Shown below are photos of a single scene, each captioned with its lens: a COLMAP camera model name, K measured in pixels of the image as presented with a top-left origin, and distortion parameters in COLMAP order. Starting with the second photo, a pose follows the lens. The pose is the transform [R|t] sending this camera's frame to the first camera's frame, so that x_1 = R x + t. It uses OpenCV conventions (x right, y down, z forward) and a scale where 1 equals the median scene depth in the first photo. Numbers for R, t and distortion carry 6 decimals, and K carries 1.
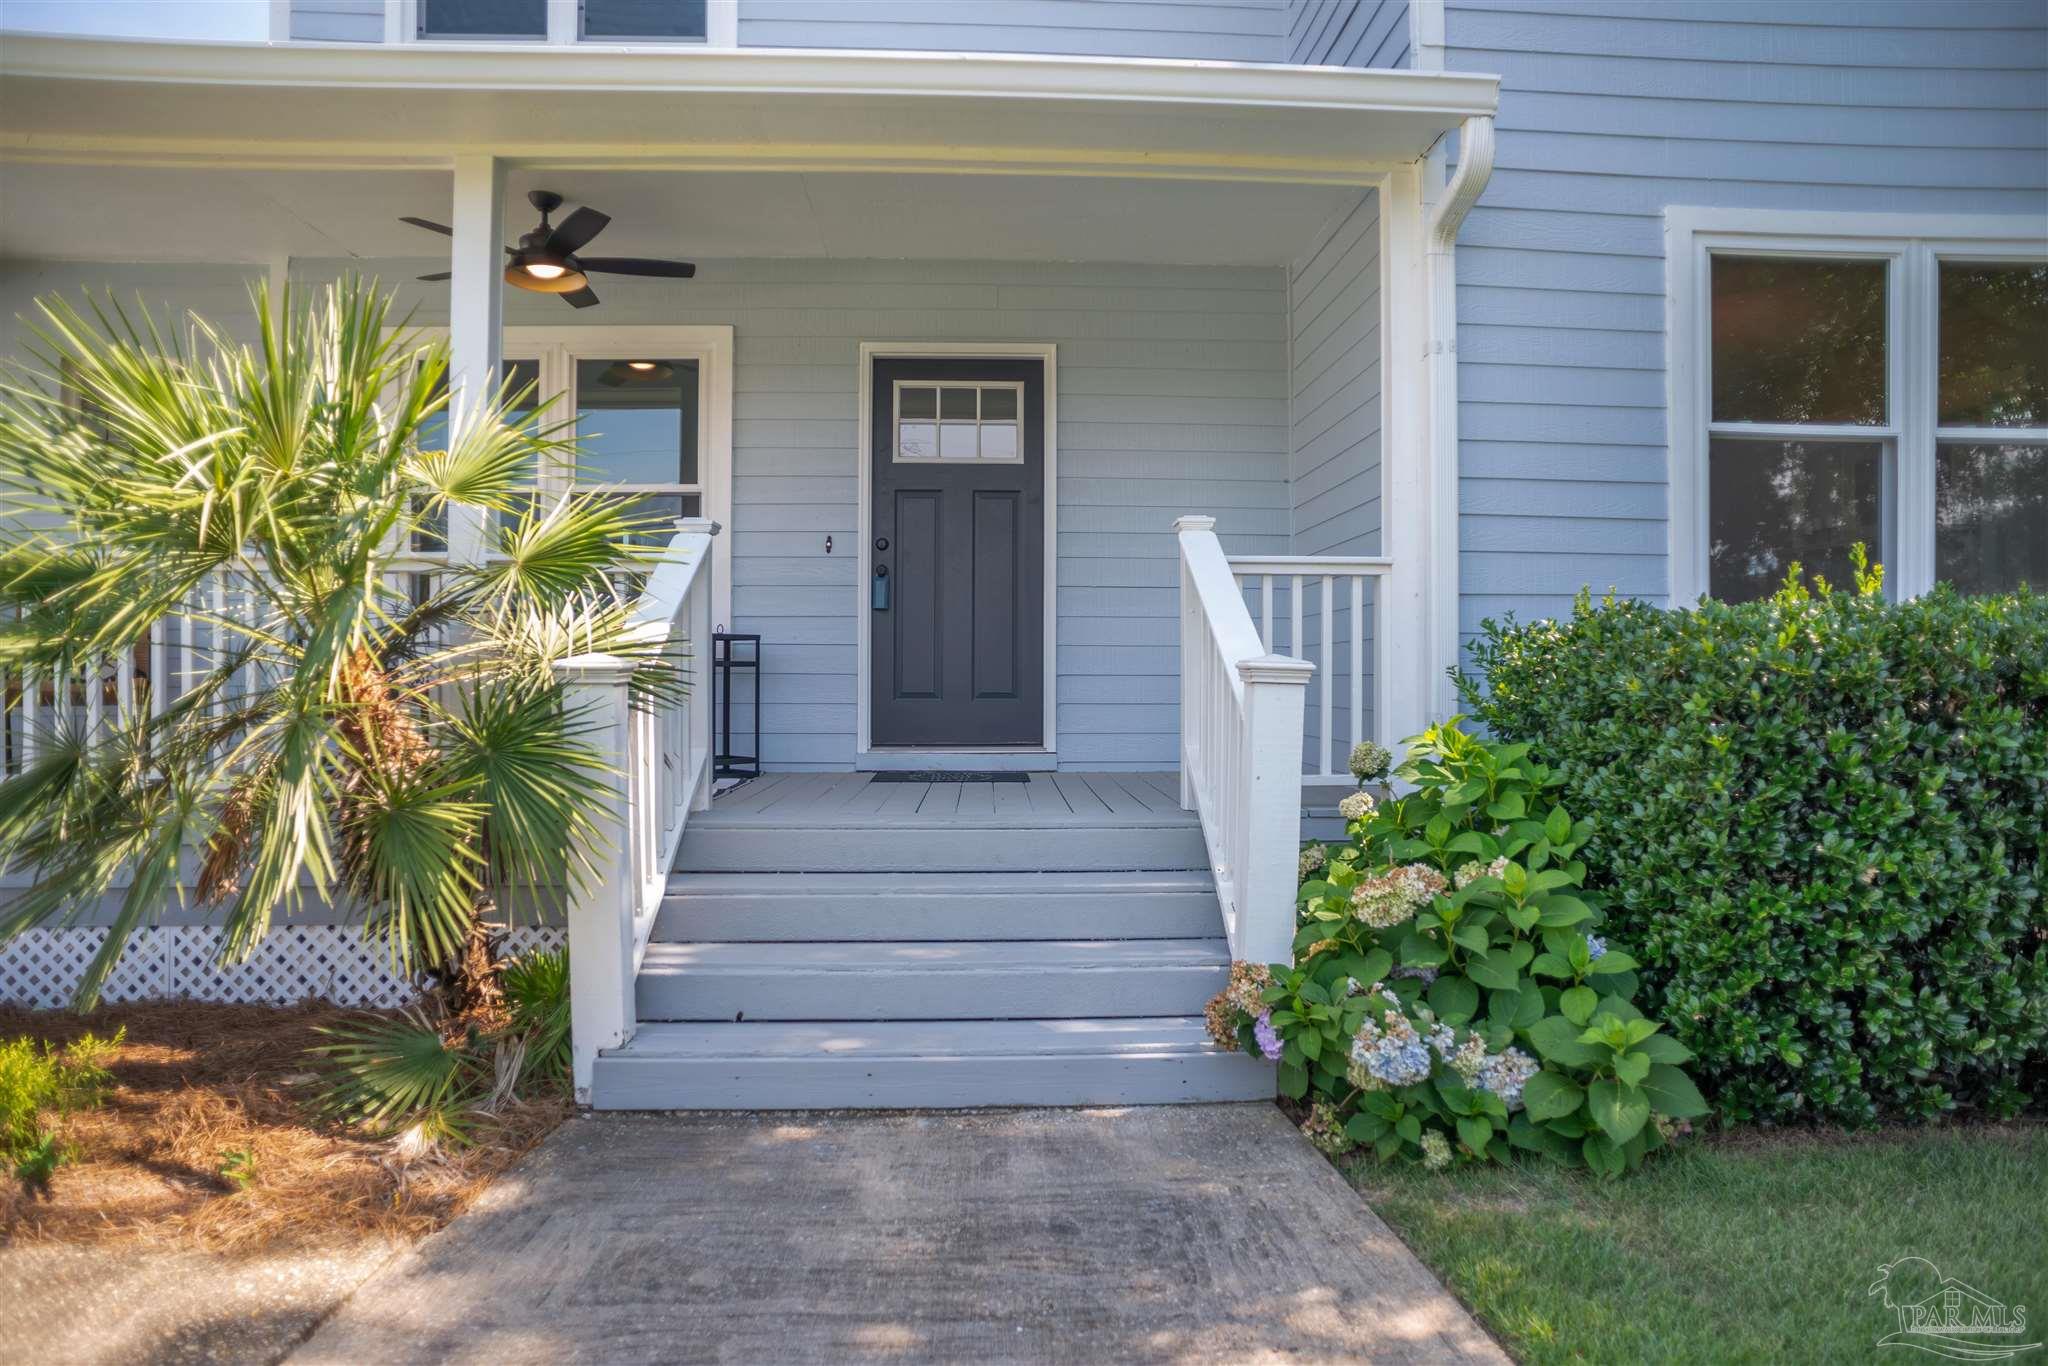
lens RADIAL K [[1221.0, 0, 1036.4], [0, 1221.0, 681.1], [0, 0, 1]] dist [-0.116517, 0.086102]
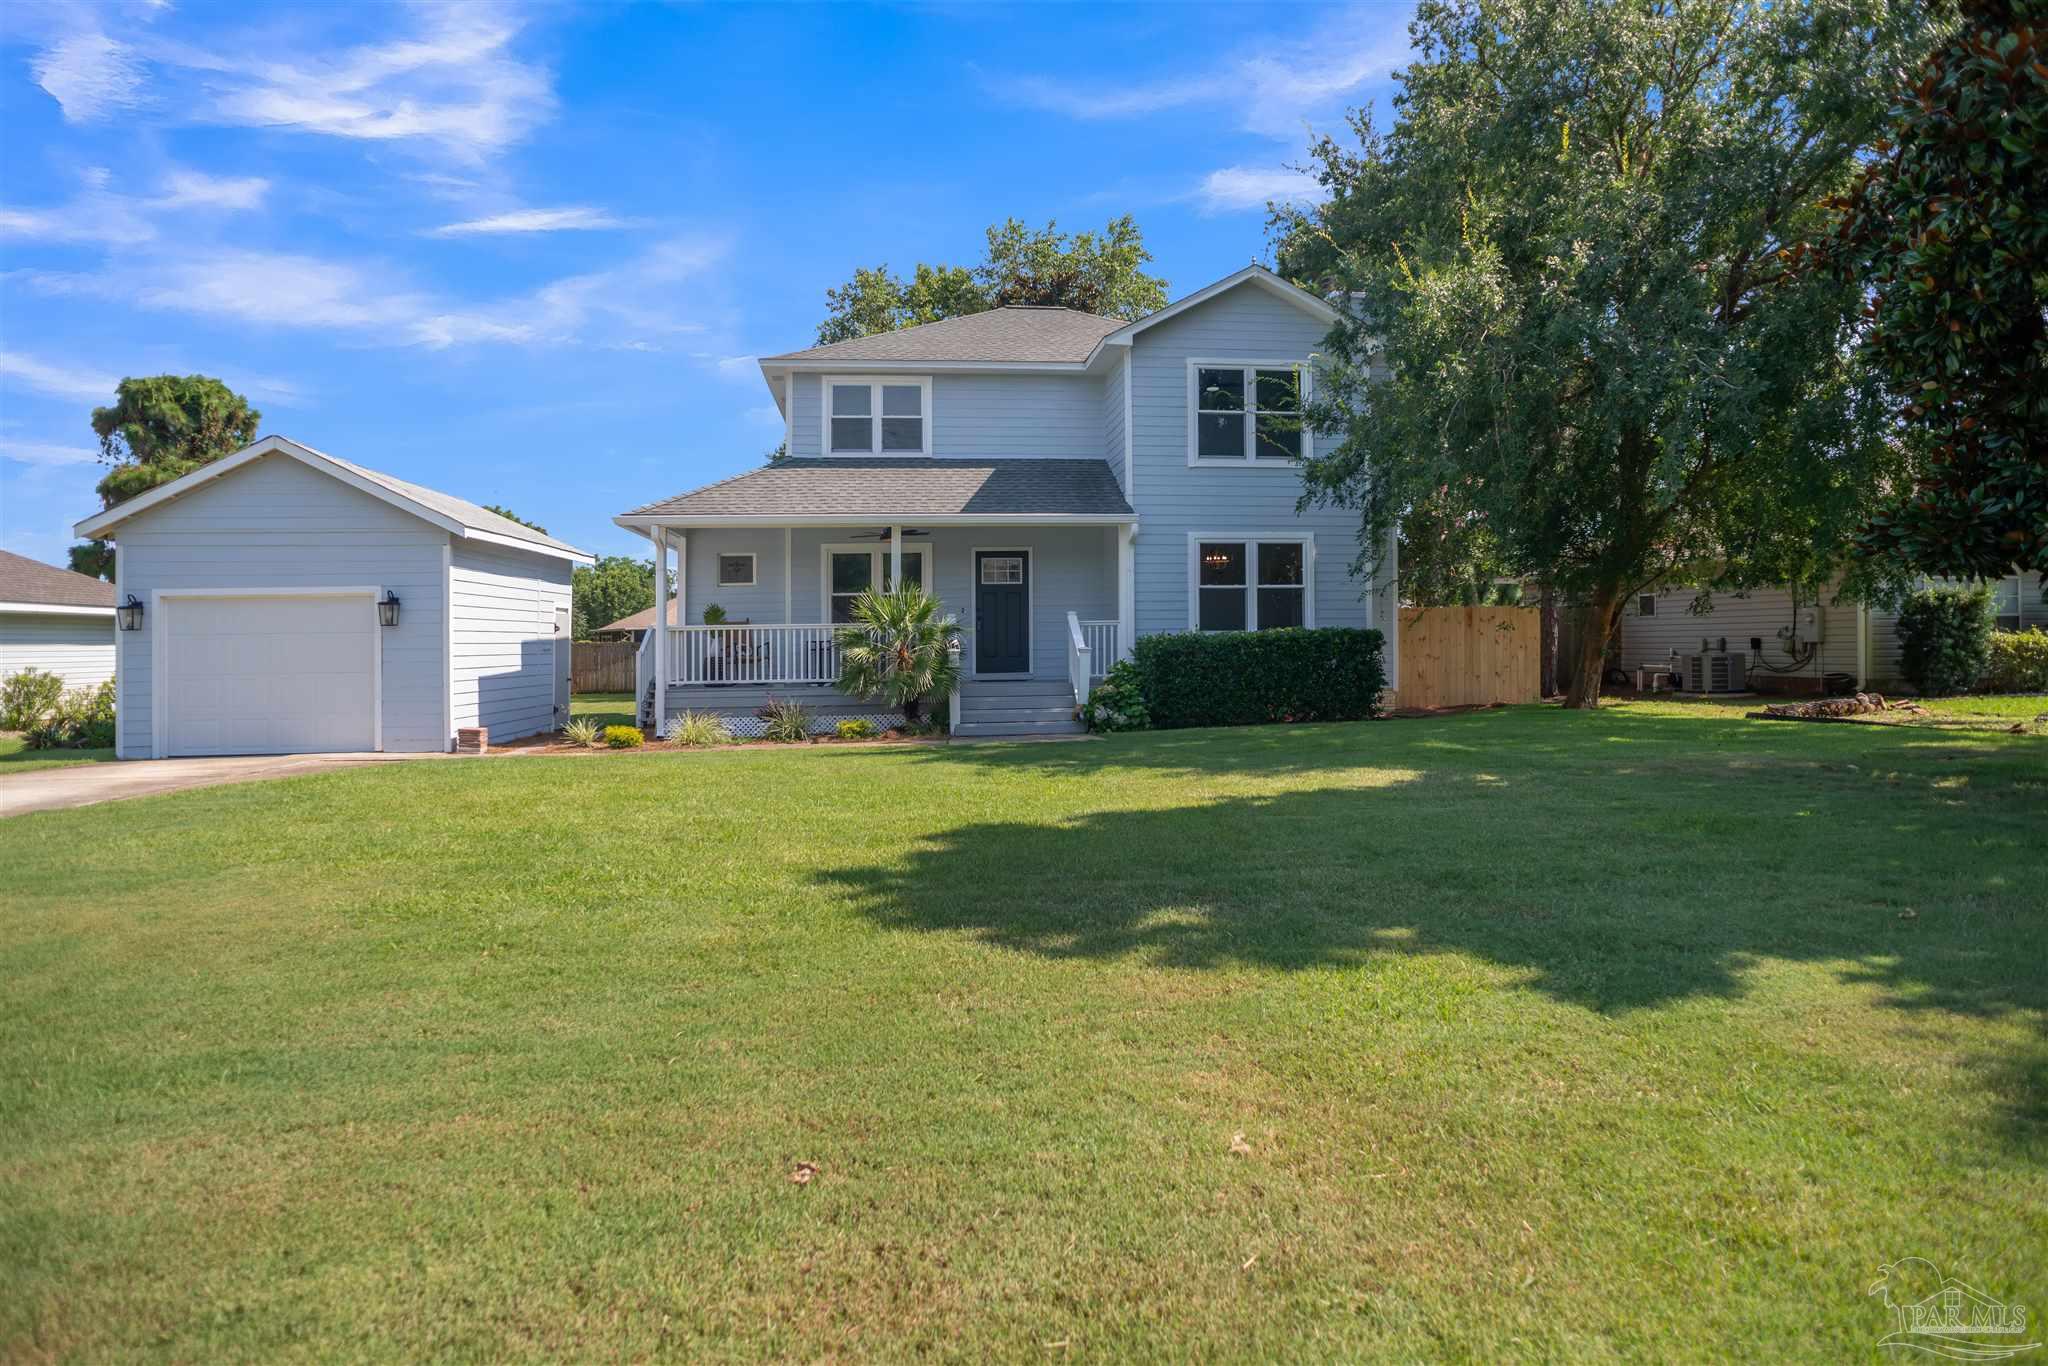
lens RADIAL K [[1198.1, 0, 1064.7], [0, 1198.1, 689.3], [0, 0, 1]] dist [-0.064168, 0.003406]
pose [[0.996720, -0.013842, 0.079737, -0.224865], [0.011334, 0.999429, 0.031817, -0.000290], [-0.080132, -0.030809, 0.996308, -3.125616]]
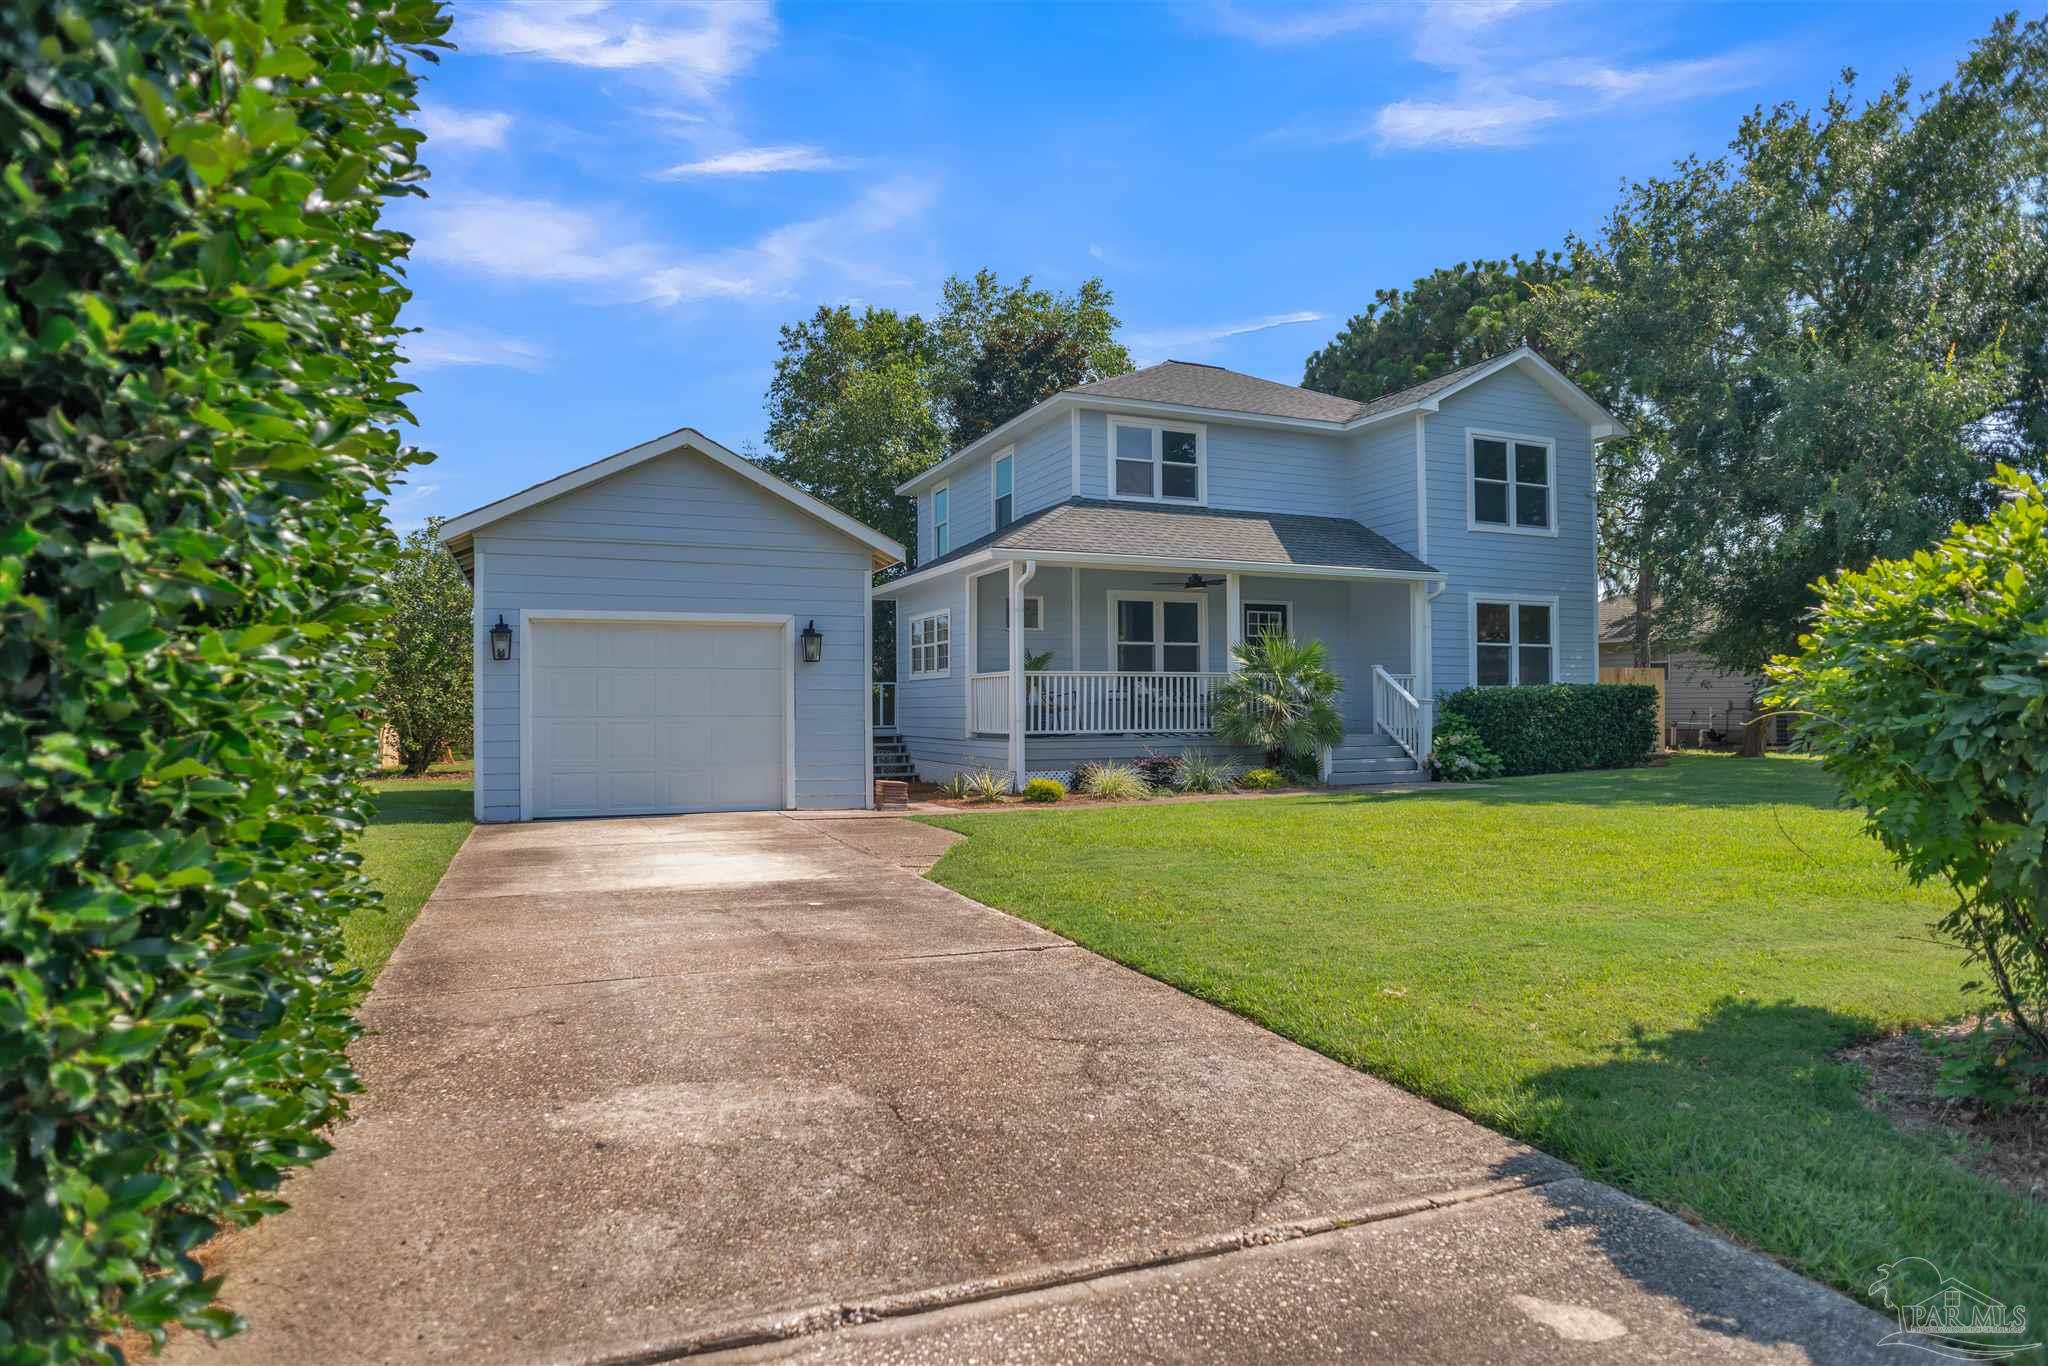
lens RADIAL K [[1189.5, 0, 1023.3], [0, 1189.5, 725.0], [0, 0, 1]] dist [-0.062084, 0.001166]
pose [[0.942719, -0.005772, 0.333537, -2.455107], [0.002392, 0.999942, 0.010543, 0.029741], [-0.333579, -0.009141, 0.942678, -2.531070]]
